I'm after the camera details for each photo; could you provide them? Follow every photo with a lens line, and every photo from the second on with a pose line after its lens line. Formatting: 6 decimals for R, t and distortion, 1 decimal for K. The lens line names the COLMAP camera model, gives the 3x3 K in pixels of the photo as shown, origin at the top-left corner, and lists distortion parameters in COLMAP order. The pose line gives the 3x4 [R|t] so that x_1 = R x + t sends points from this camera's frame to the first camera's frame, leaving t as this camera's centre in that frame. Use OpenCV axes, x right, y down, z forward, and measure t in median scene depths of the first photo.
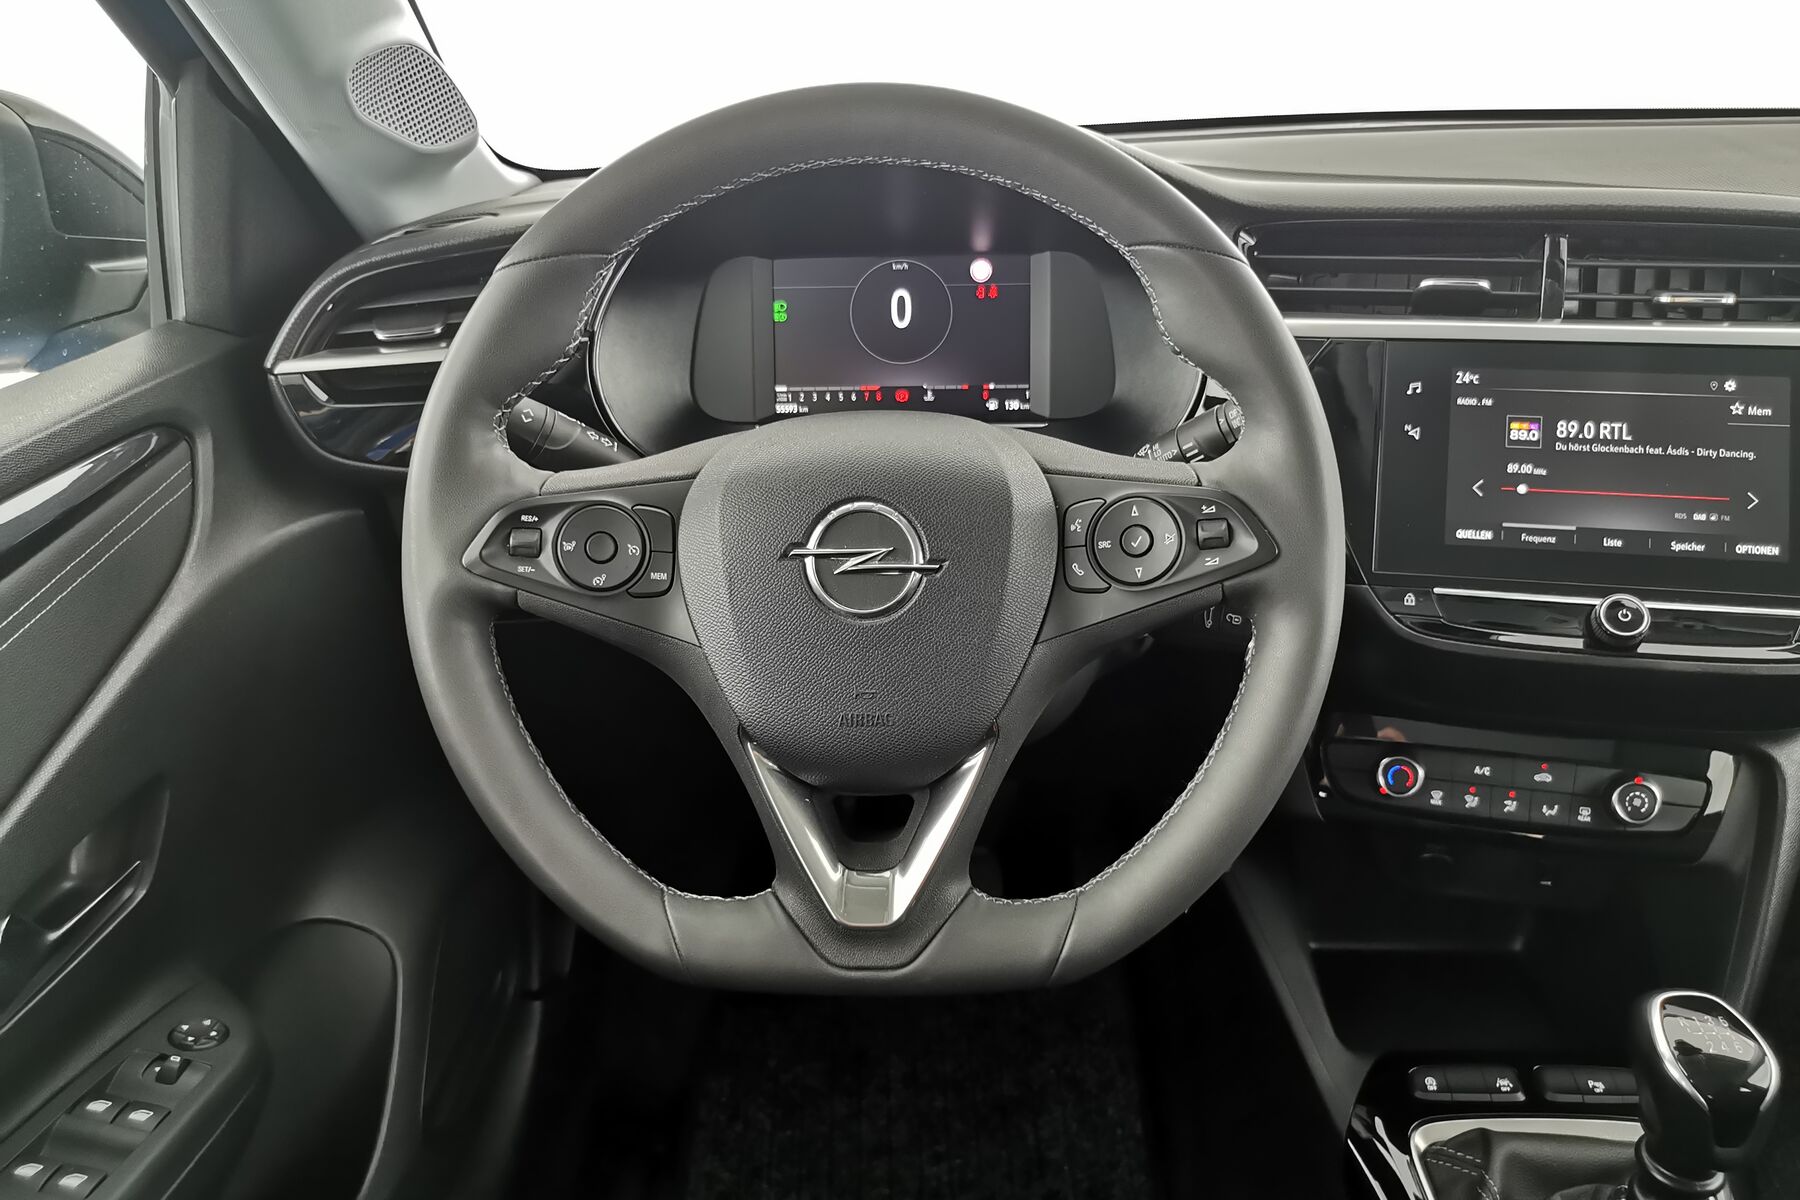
lens RADIAL K [[1415.8, 0, 900.0], [0, 1415.8, 600.0], [0, 0, 1]] dist [0.017277, -0.012840]
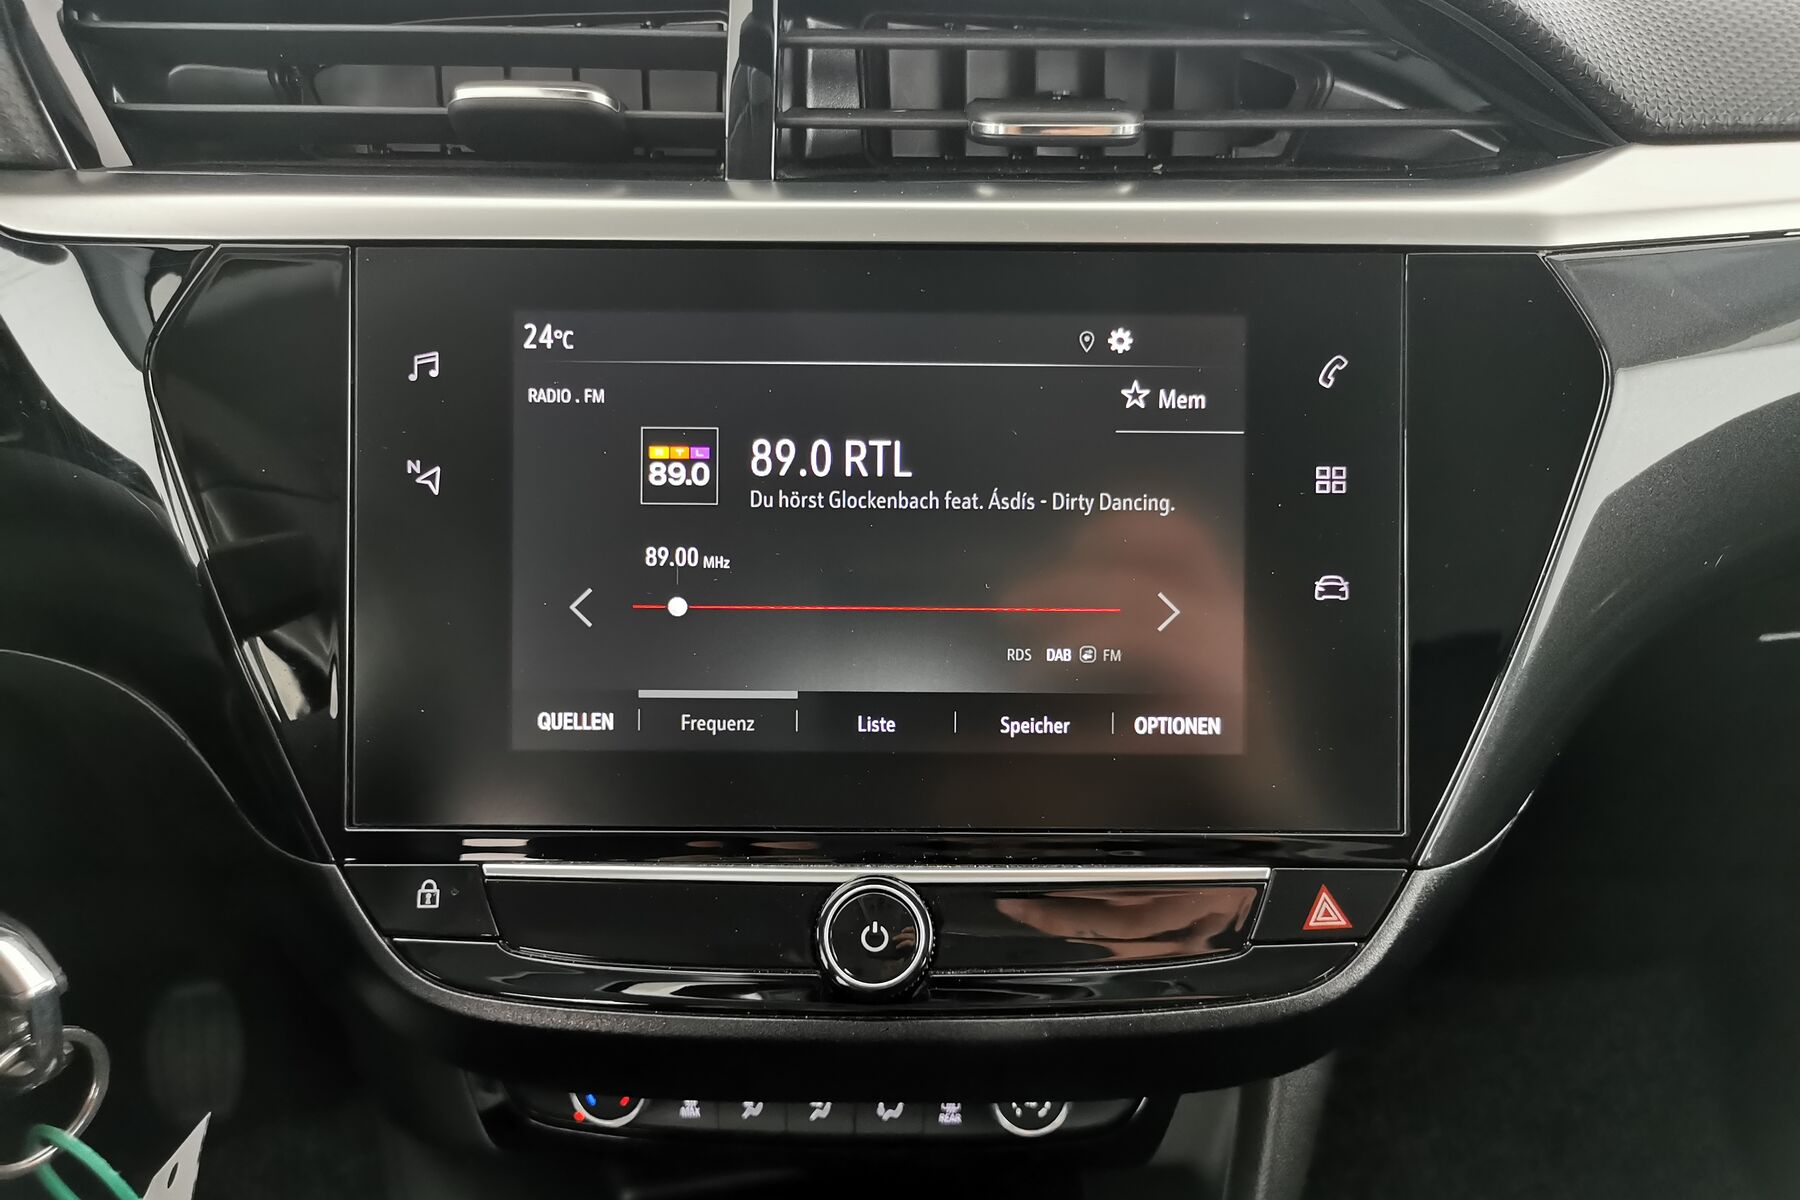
lens RADIAL K [[1460.5, 0, 900.0], [0, 1460.5, 600.0], [0, 0, 1]] dist [0.003415, 0.001113]
pose [[0.974334, -0.095698, 0.203751, 0.416325], [0.059584, 0.982490, 0.176528, -0.153855], [-0.217077, -0.159857, 0.962976, 0.569178]]
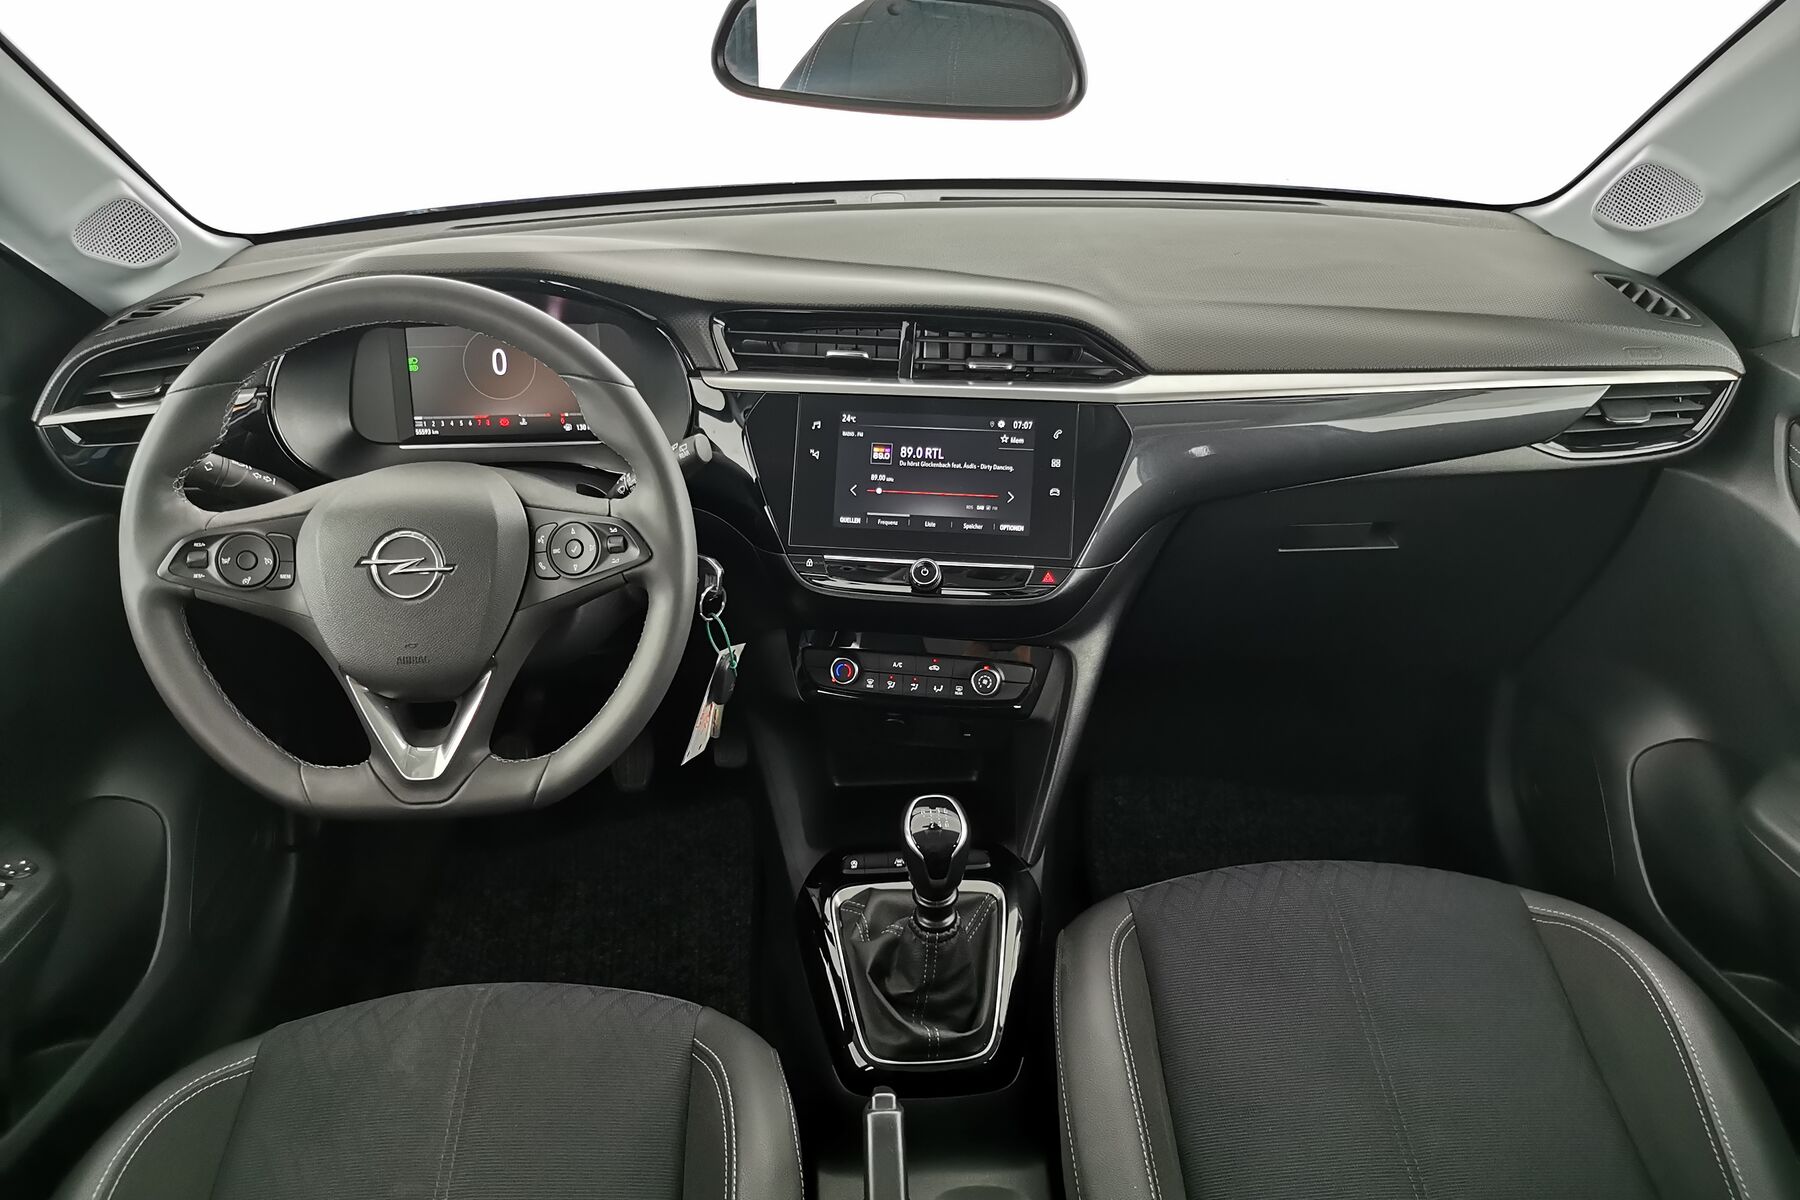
lens RADIAL K [[1394.8, 0, 900.0], [0, 1394.8, 600.0], [0, 0, 1]] dist [0.026041, -0.014281]
pose [[0.995055, -0.032781, 0.093764, 0.313178], [0.024588, 0.995885, 0.087230, -0.092294], [-0.096237, -0.084493, 0.991766, -0.557719]]
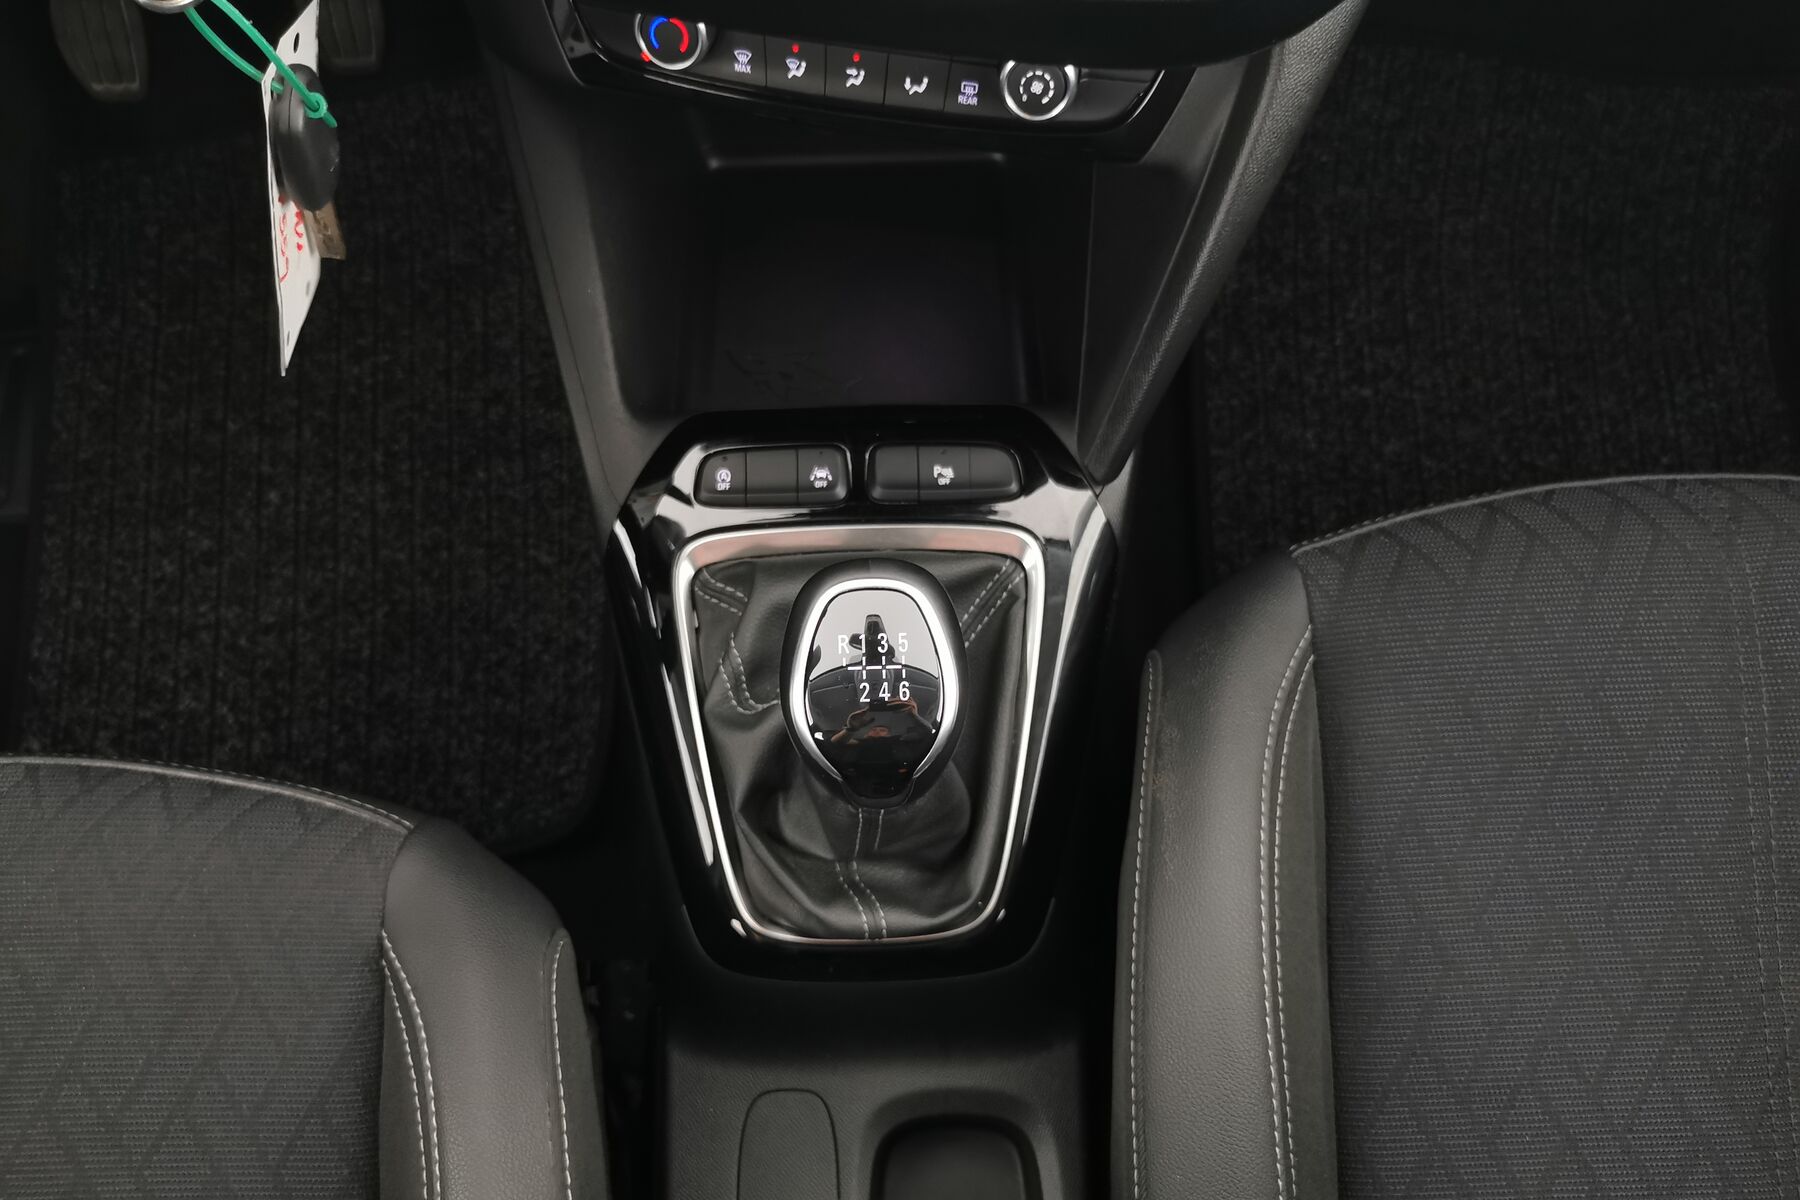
lens RADIAL K [[1415.8, 0, 900.0], [0, 1415.8, 600.0], [0, 0, 1]] dist [0.017277, -0.012840]
pose [[0.996894, -0.062975, 0.047296, 0.462172], [0.010095, 0.697746, 0.716274, -0.148680], [-0.078108, -0.713572, 0.696214, 0.480368]]
